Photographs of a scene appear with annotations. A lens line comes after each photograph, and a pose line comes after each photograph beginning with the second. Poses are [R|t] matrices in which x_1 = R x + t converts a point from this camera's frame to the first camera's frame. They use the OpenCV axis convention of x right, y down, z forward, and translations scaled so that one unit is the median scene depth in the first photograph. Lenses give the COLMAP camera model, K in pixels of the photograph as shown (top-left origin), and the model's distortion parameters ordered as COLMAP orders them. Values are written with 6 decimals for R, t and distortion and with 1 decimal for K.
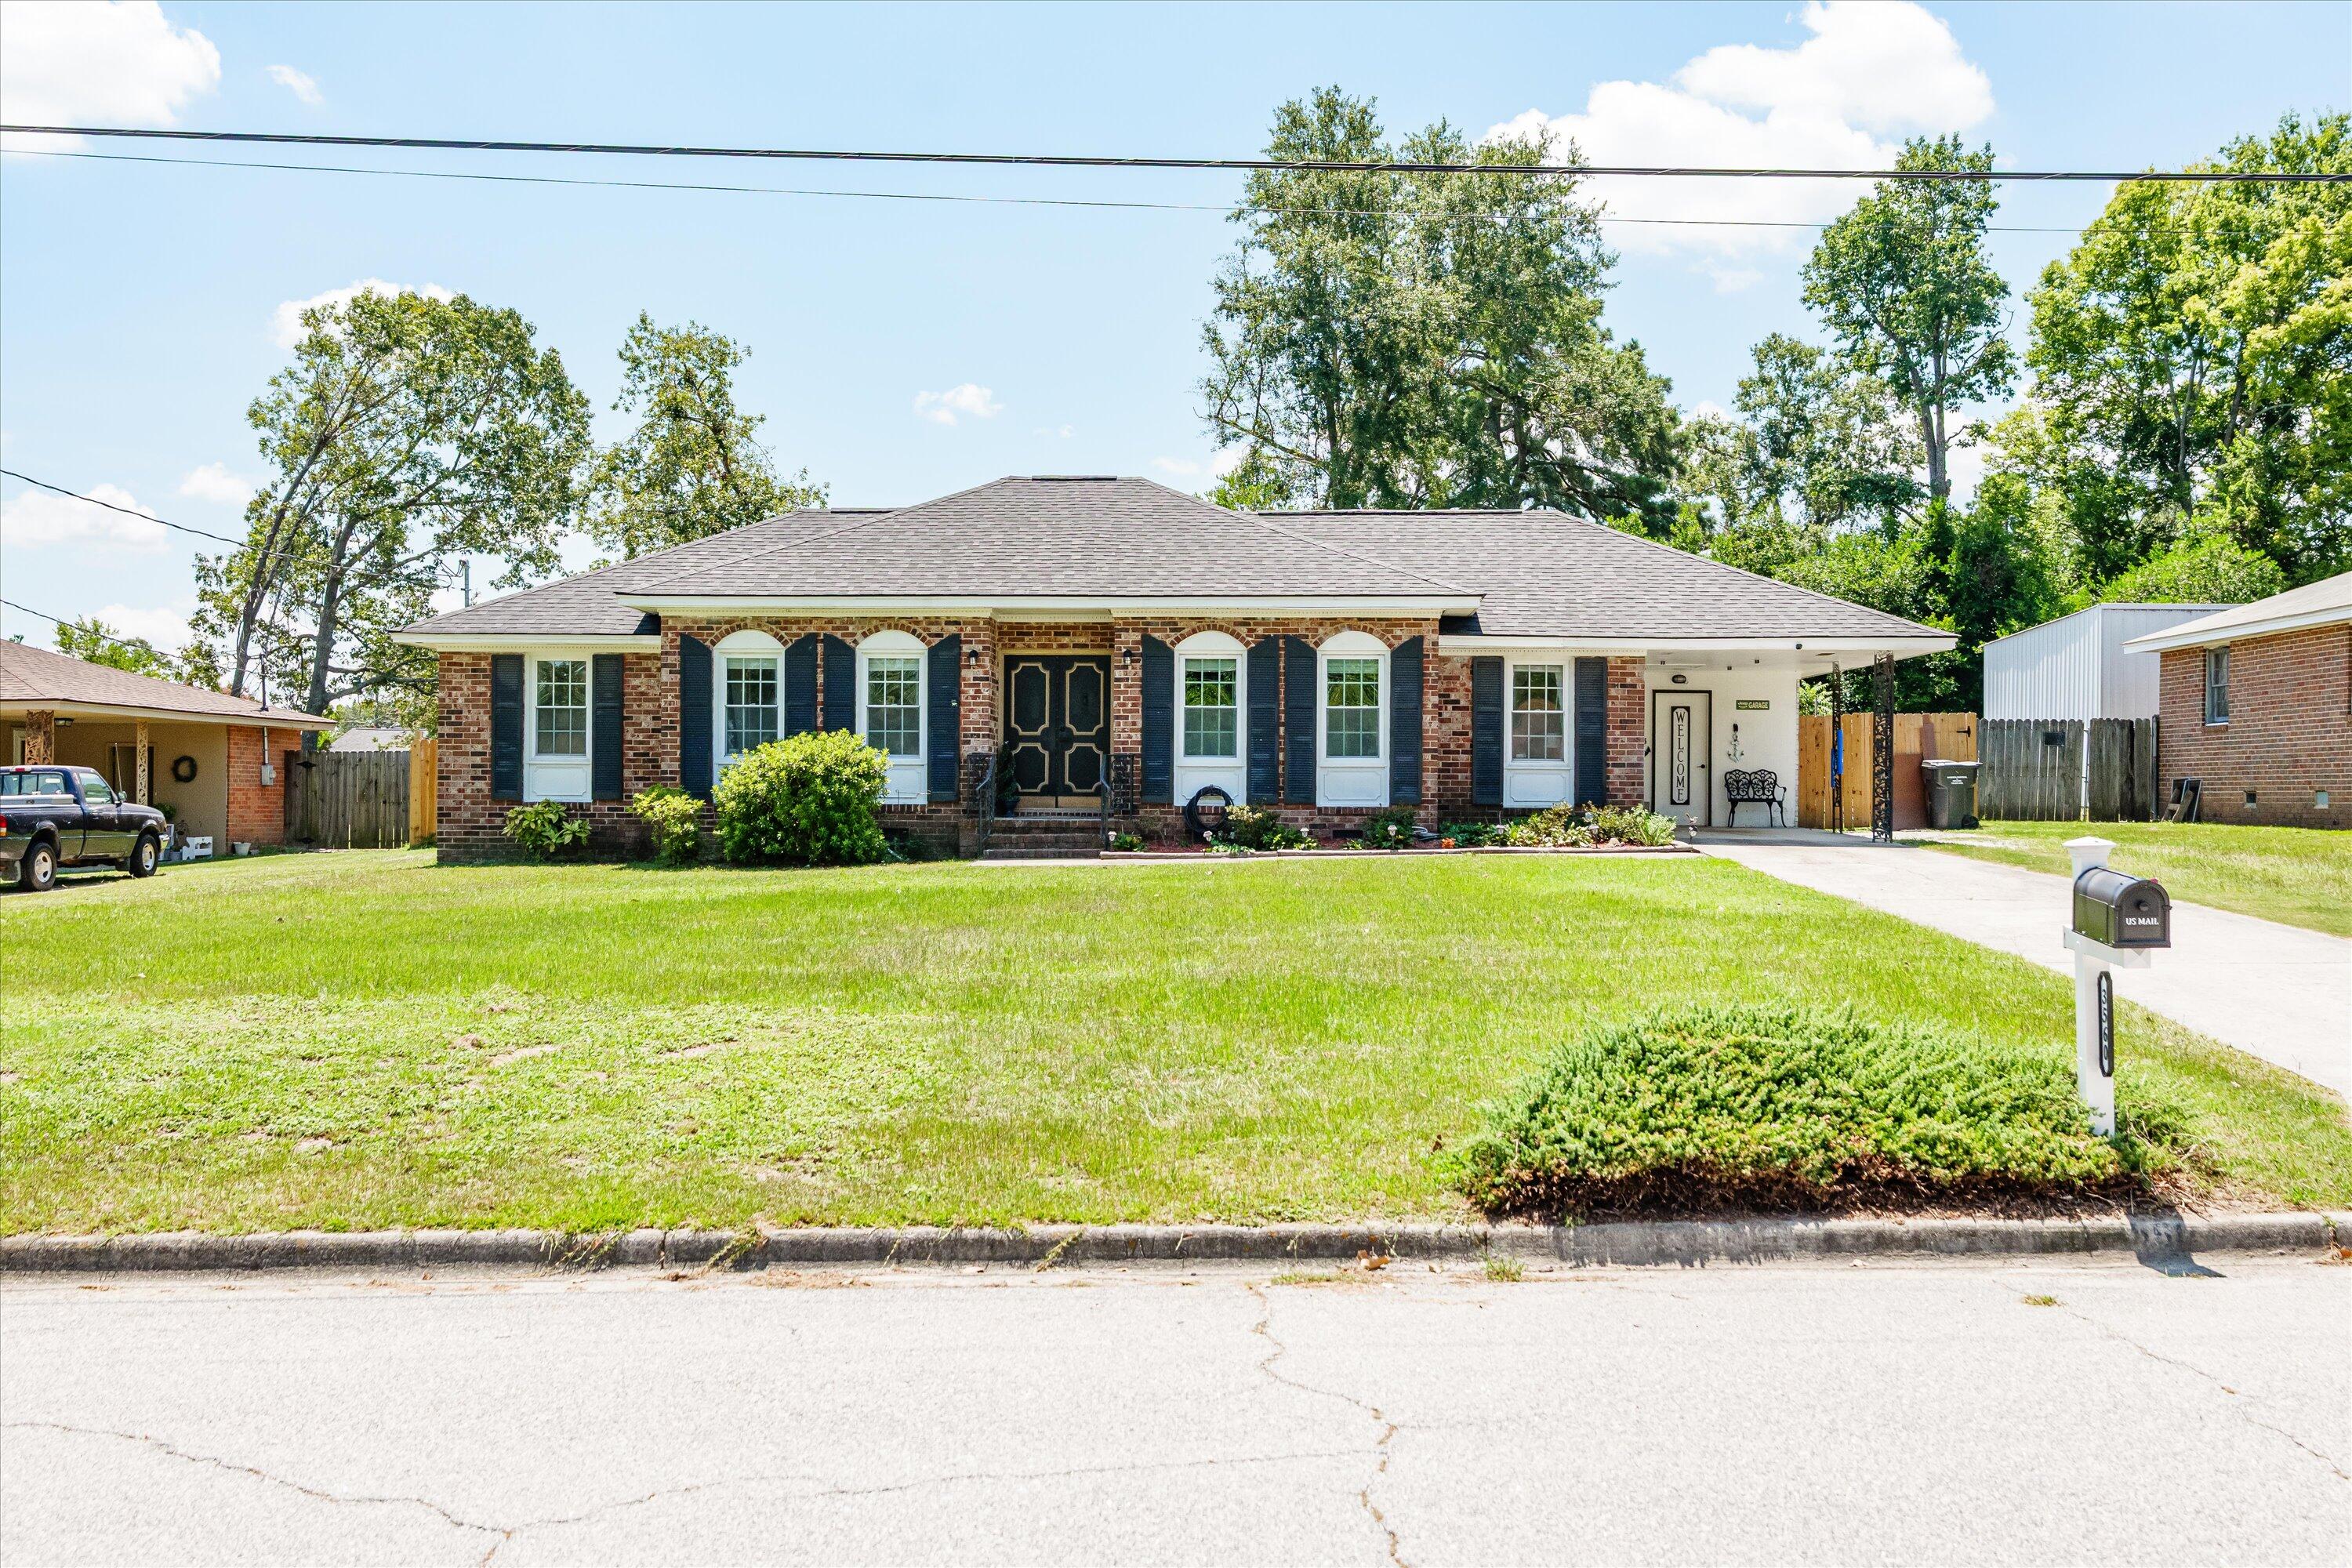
lens RADIAL K [[2127.3, 0, 1170.2], [0, 2127.3, 770.6], [0, 0, 1]] dist [-0.007605, -0.003401]
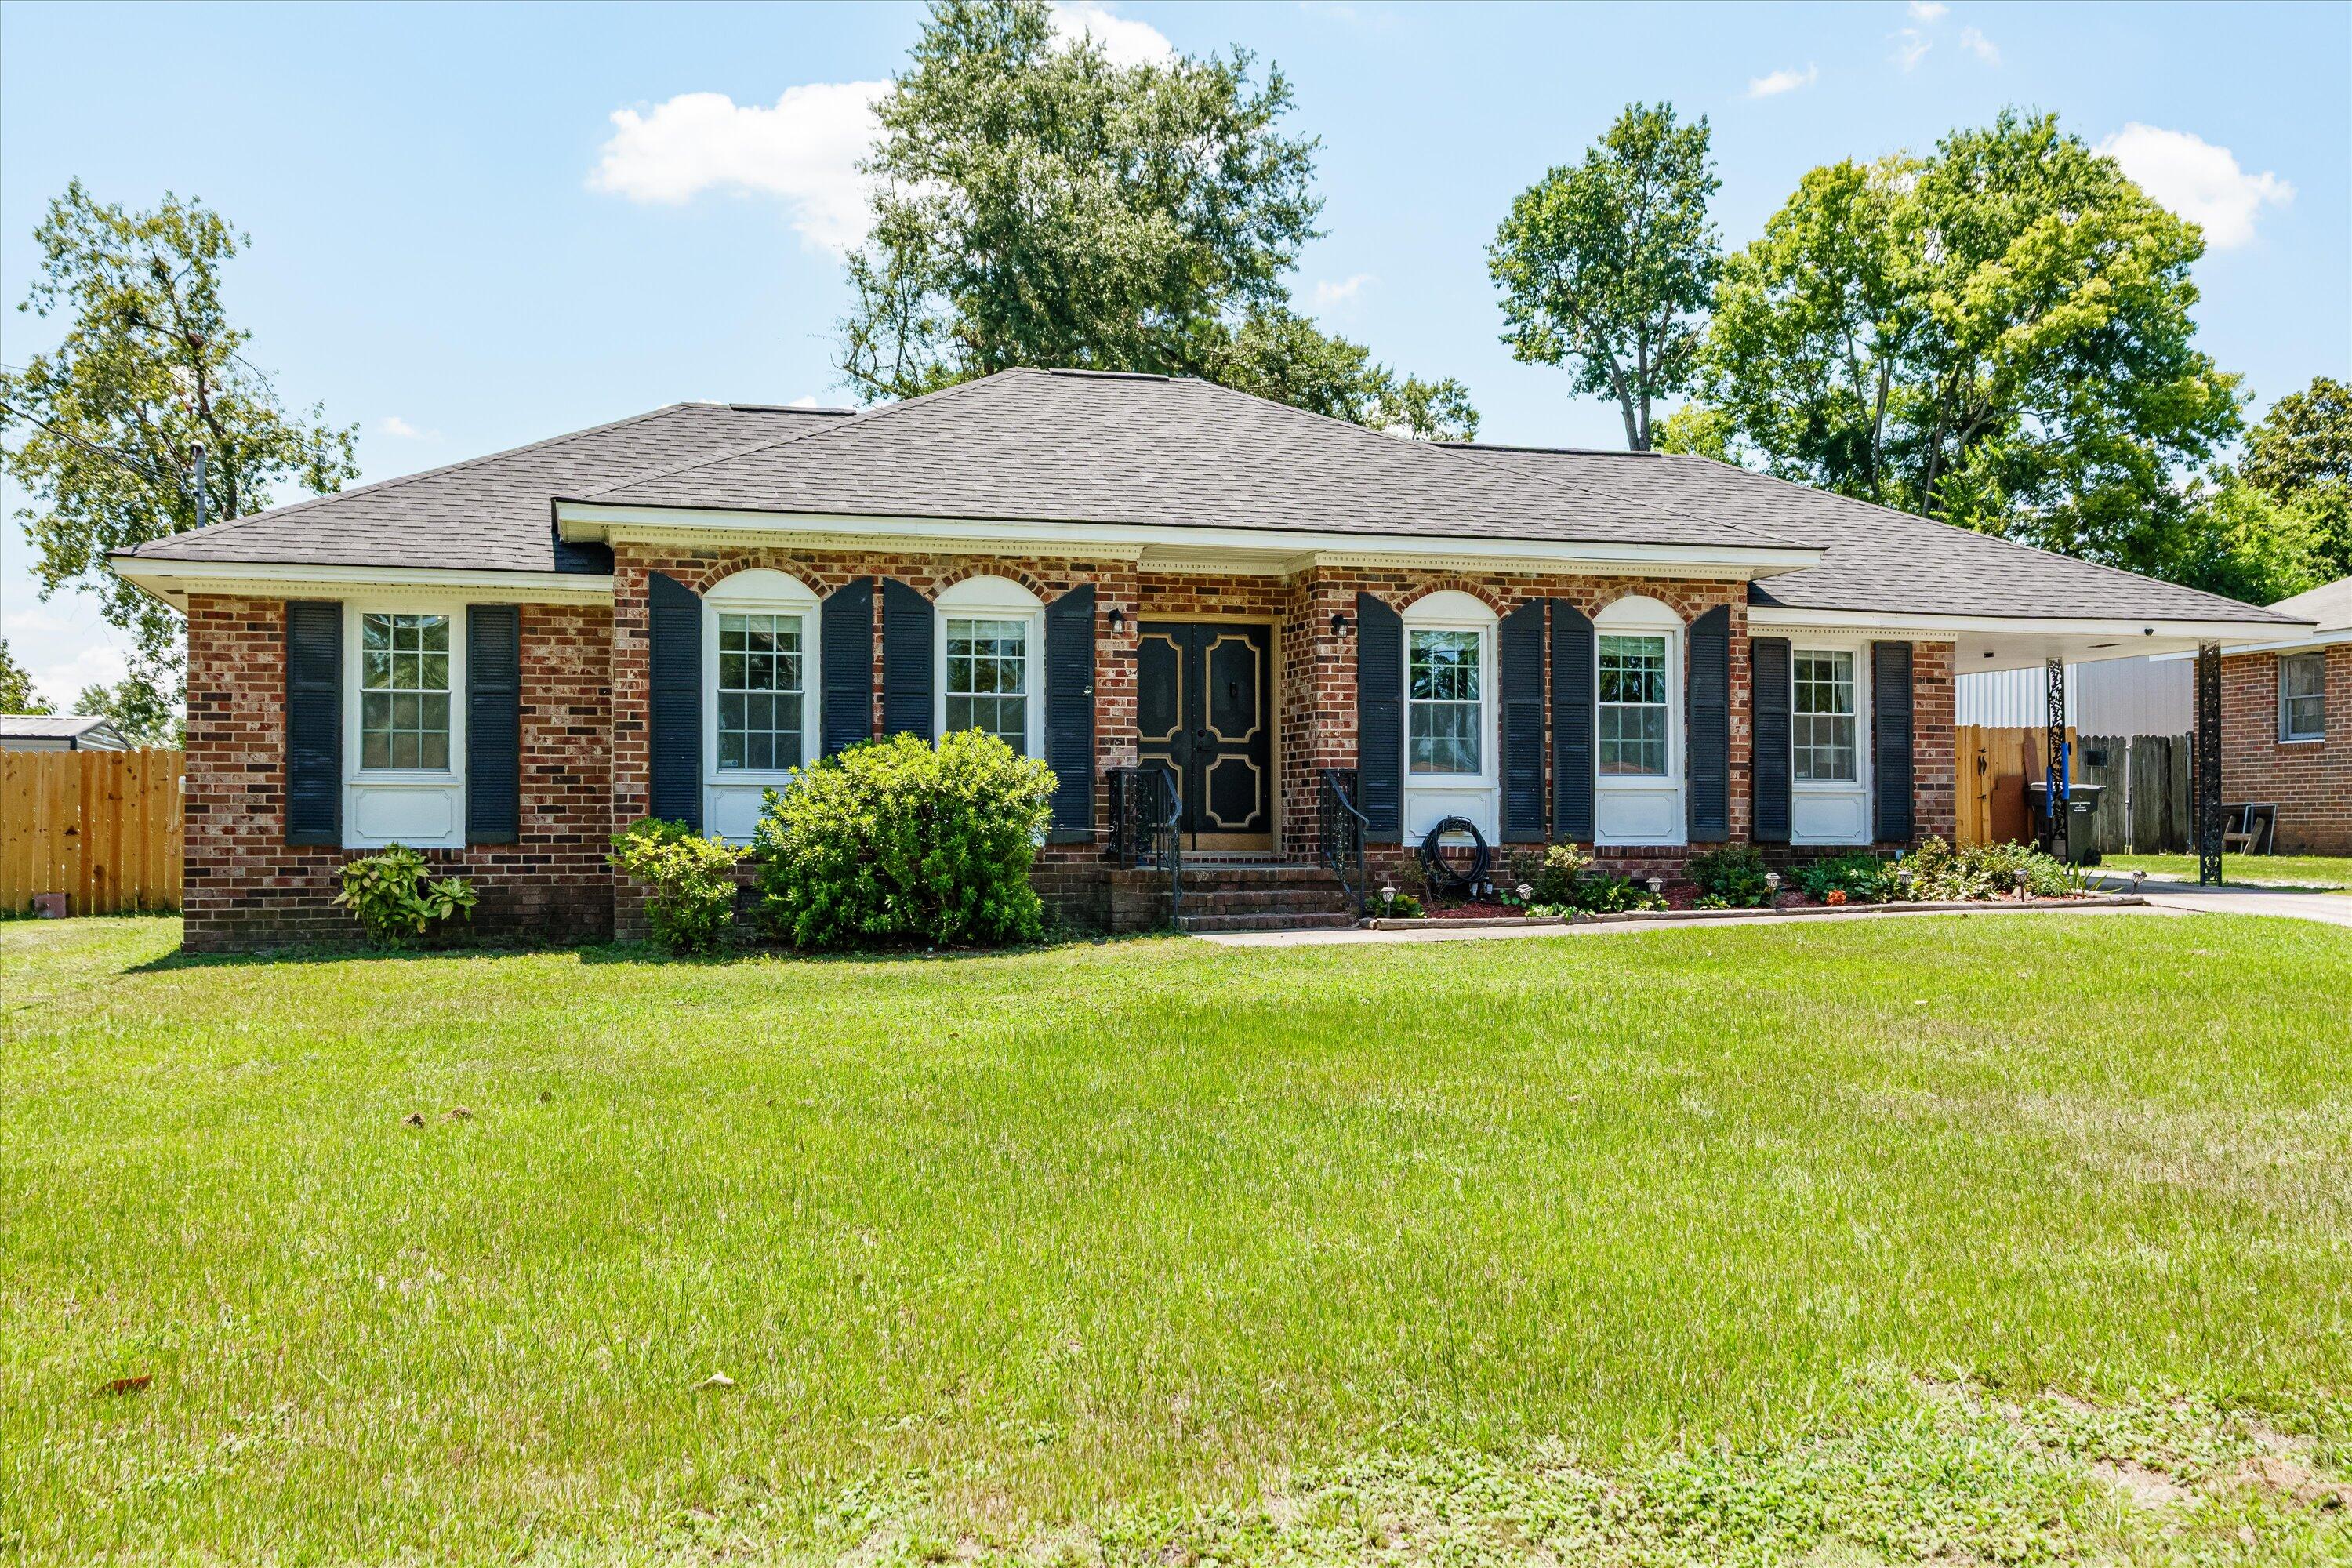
lens RADIAL K [[2227.9, 0, 1176.0], [0, 2227.9, 784.0], [0, 0, 1]] dist [-0.006803, 0.004311]
pose [[0.951189, 0.000429, 0.308608, -0.283282], [0.002148, 0.999966, -0.008010, 0.002133], [-0.308601, 0.008282, 0.951156, 0.344298]]
